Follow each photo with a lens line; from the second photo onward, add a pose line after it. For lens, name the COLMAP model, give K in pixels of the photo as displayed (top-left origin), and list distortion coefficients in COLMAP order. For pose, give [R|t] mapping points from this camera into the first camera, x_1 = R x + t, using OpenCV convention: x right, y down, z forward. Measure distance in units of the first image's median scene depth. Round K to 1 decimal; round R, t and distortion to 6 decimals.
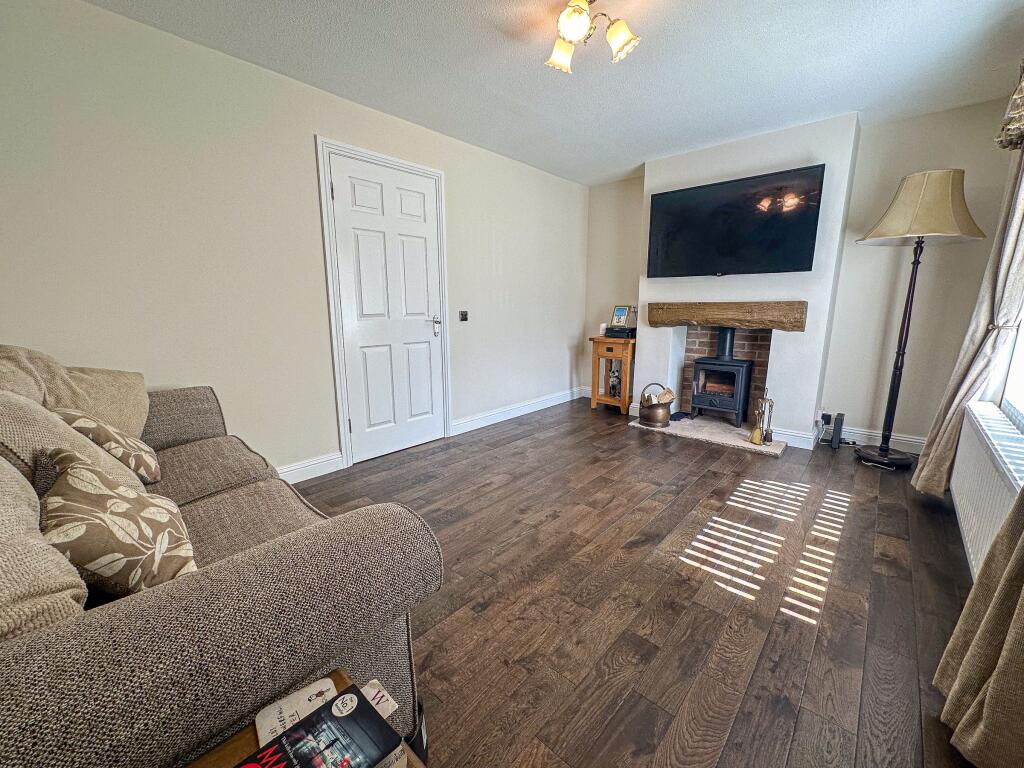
lens RADIAL K [[423.5, 0, 509.1], [0, 423.5, 384.7], [0, 0, 1]] dist [-0.002322, -0.000164]
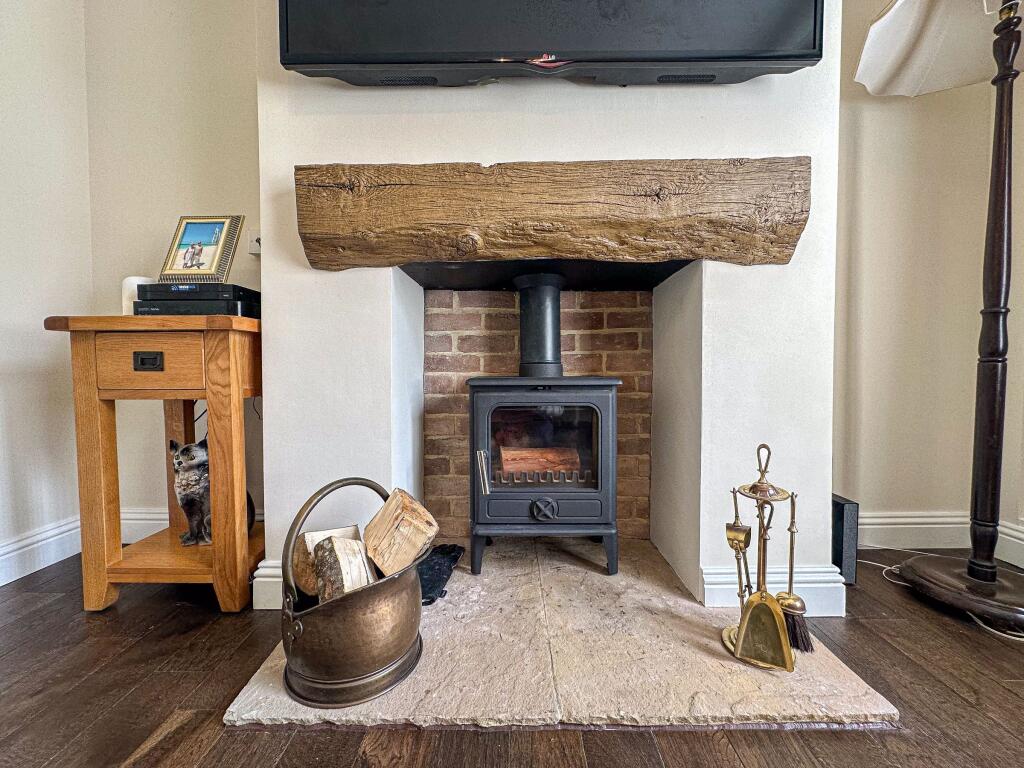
lens RADIAL K [[423.5, 0, 509.1], [0, 423.5, 384.7], [0, 0, 1]] dist [-0.002322, -0.000164]
pose [[0.753465, -0.024170, 0.657043, 0.246448], [0.123266, 0.986797, -0.105055, -0.018538], [-0.645829, 0.160146, 0.746497, 0.720328]]
